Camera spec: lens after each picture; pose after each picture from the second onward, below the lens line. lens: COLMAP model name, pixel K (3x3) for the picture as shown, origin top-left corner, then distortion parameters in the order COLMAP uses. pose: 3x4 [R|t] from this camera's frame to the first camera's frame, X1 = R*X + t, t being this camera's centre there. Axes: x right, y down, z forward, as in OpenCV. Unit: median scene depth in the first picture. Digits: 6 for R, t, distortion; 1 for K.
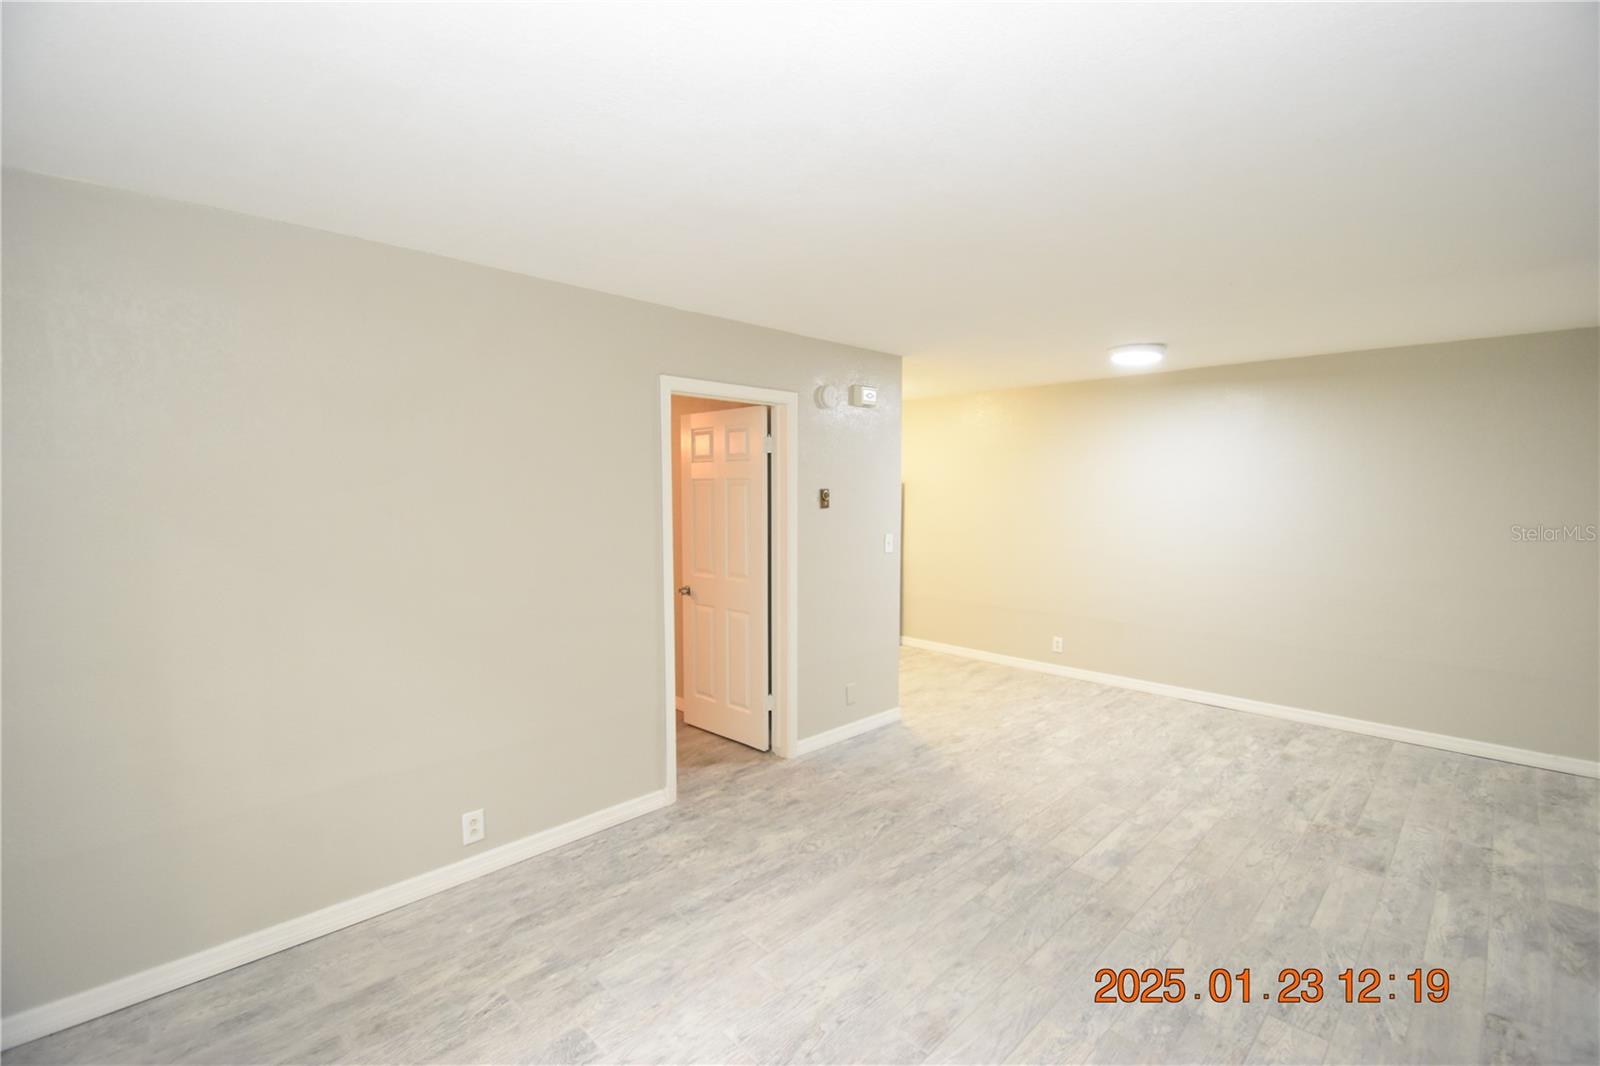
lens RADIAL K [[696.3, 0, 800.0], [0, 696.3, 533.0], [0, 0, 1]] dist [0.021246, -0.018929]
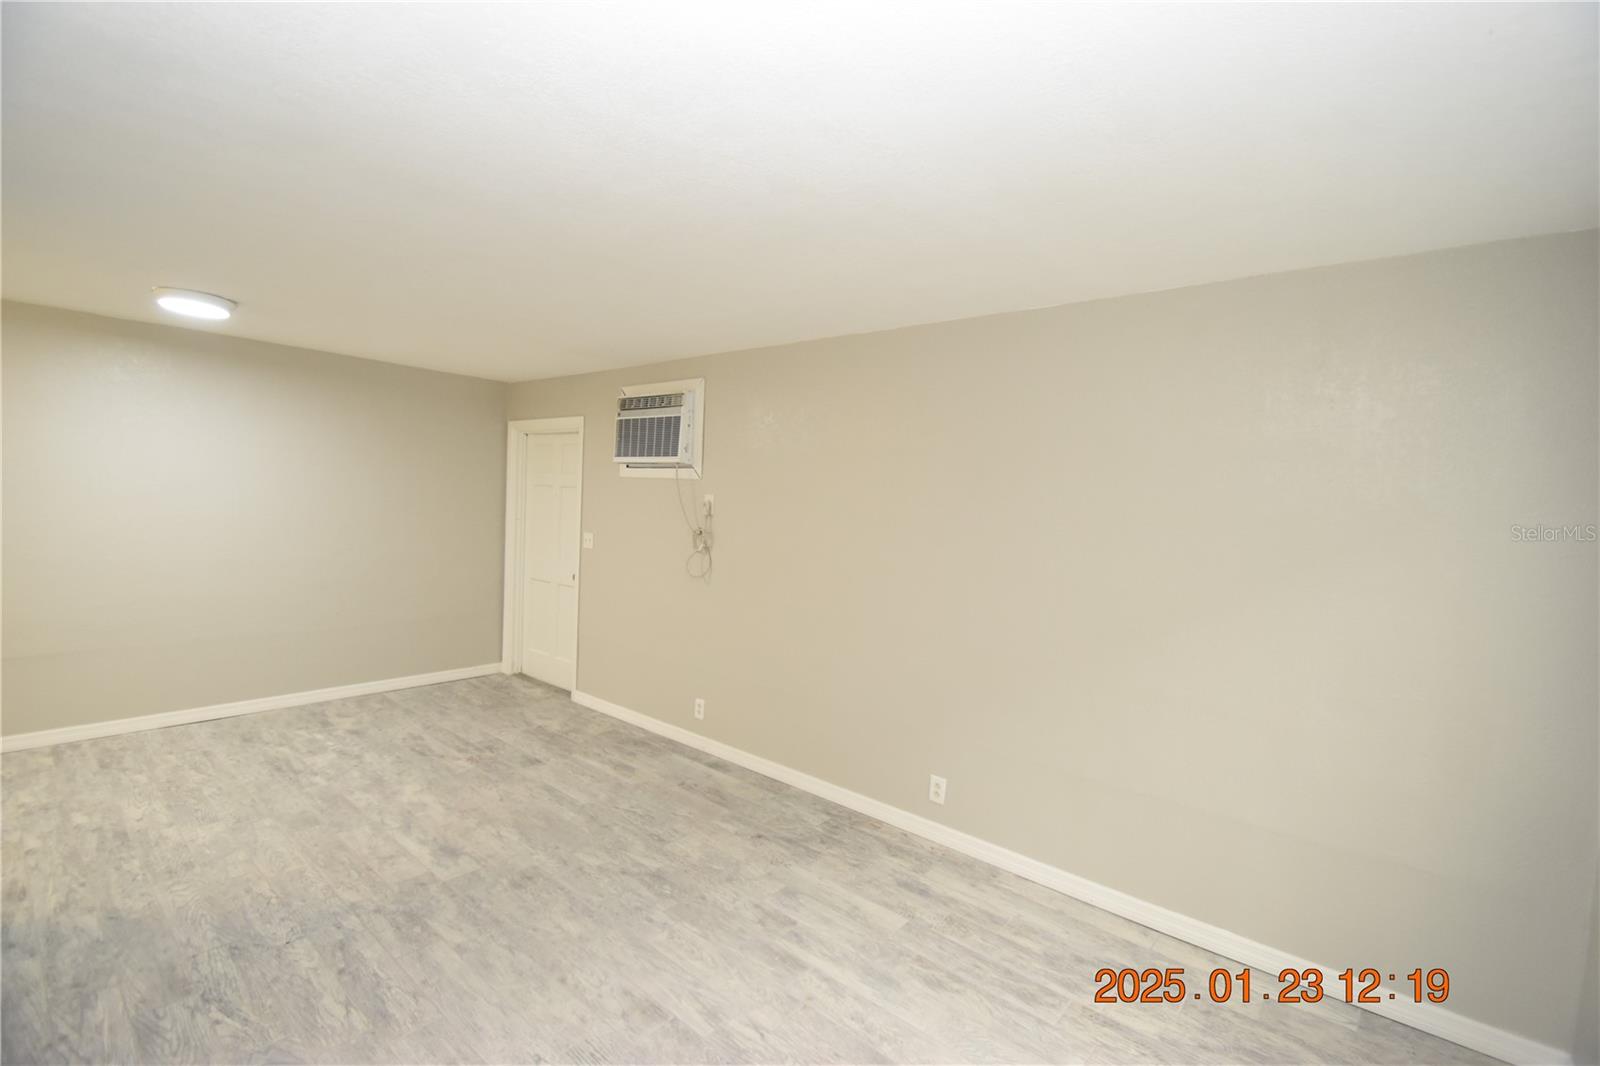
lens RADIAL K [[696.3, 0, 800.0], [0, 696.3, 533.0], [0, 0, 1]] dist [0.021246, -0.018929]
pose [[-0.087276, -0.048610, 0.994998, -0.465657], [0.012598, 0.998675, 0.049894, -0.030040], [-0.996105, 0.016890, -0.086547, 0.470434]]
